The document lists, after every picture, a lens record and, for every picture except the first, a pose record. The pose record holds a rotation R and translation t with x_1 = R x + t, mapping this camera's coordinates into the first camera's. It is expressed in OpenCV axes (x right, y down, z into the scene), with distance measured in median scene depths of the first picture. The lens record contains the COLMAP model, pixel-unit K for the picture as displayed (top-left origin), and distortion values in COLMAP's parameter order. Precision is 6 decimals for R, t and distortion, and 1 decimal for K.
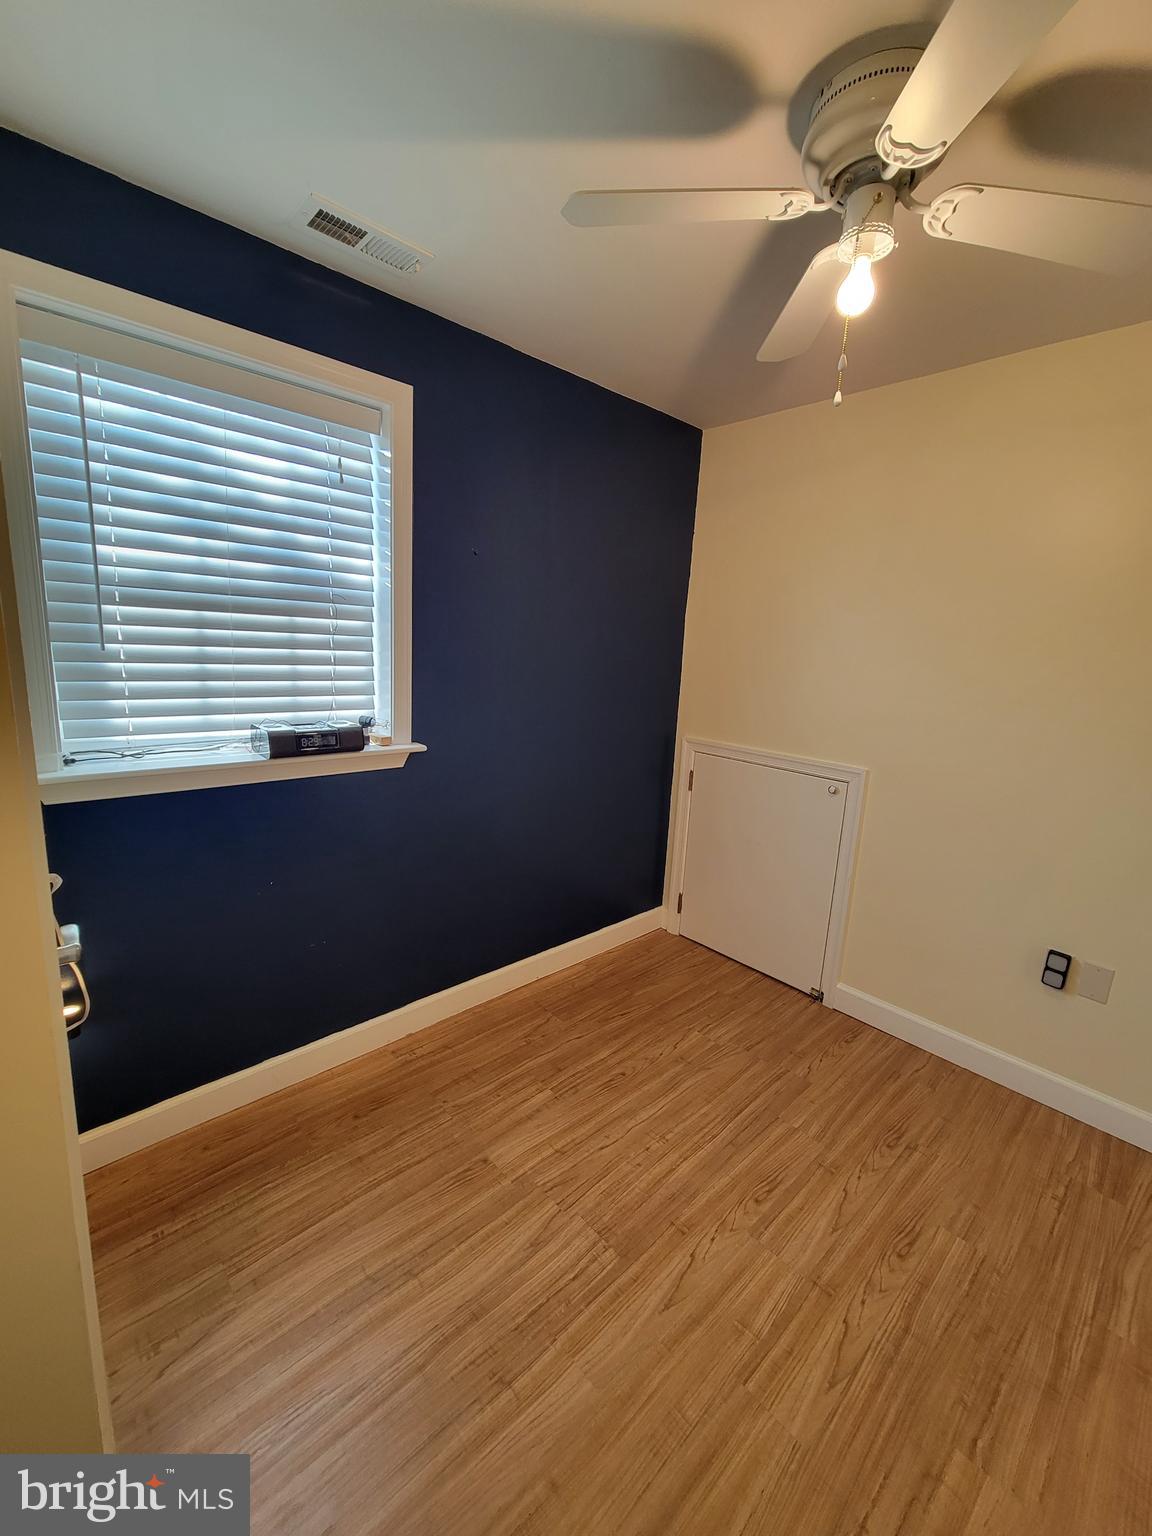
lens RADIAL K [[644.6, 0, 573.9], [0, 644.6, 765.5], [0, 0, 1]] dist [0.017125, -0.004140]
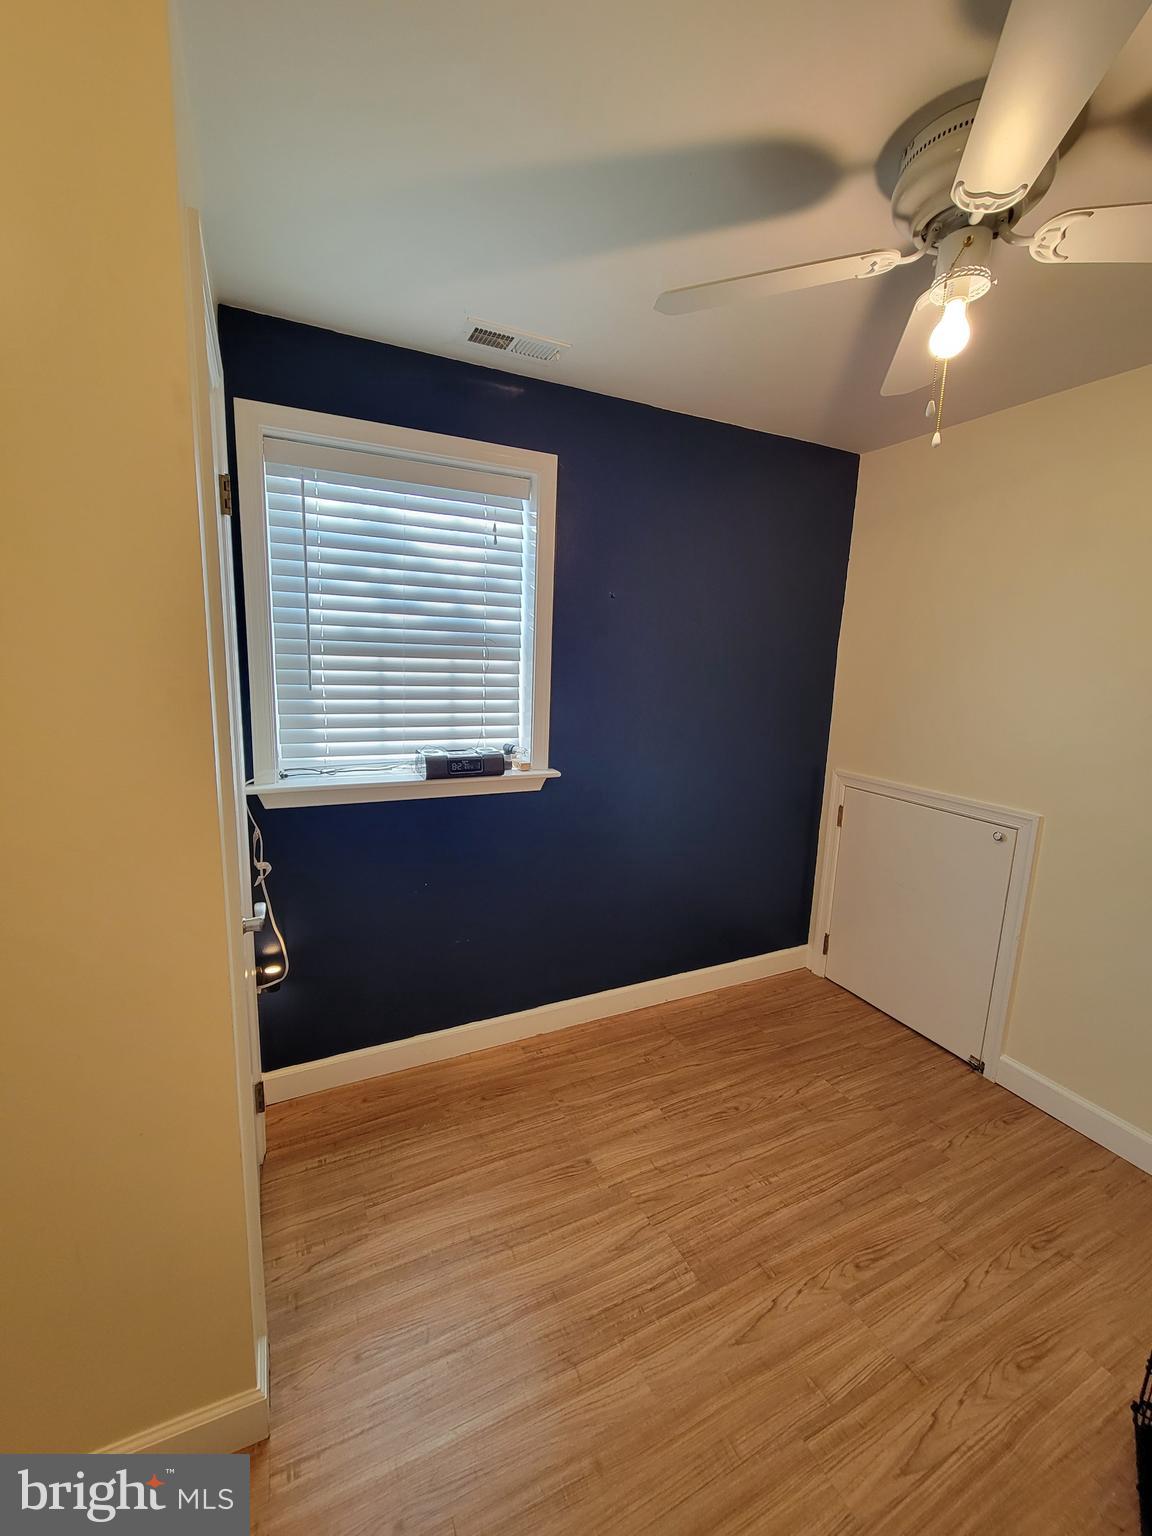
lens RADIAL K [[644.6, 0, 568.9], [0, 644.6, 767.2], [0, 0, 1]] dist [0.017125, -0.004140]
pose [[0.954893, 0.035643, -0.294802, 0.138034], [-0.043261, 0.998876, -0.019356, -0.022952], [0.293781, 0.031237, 0.955362, -0.059631]]
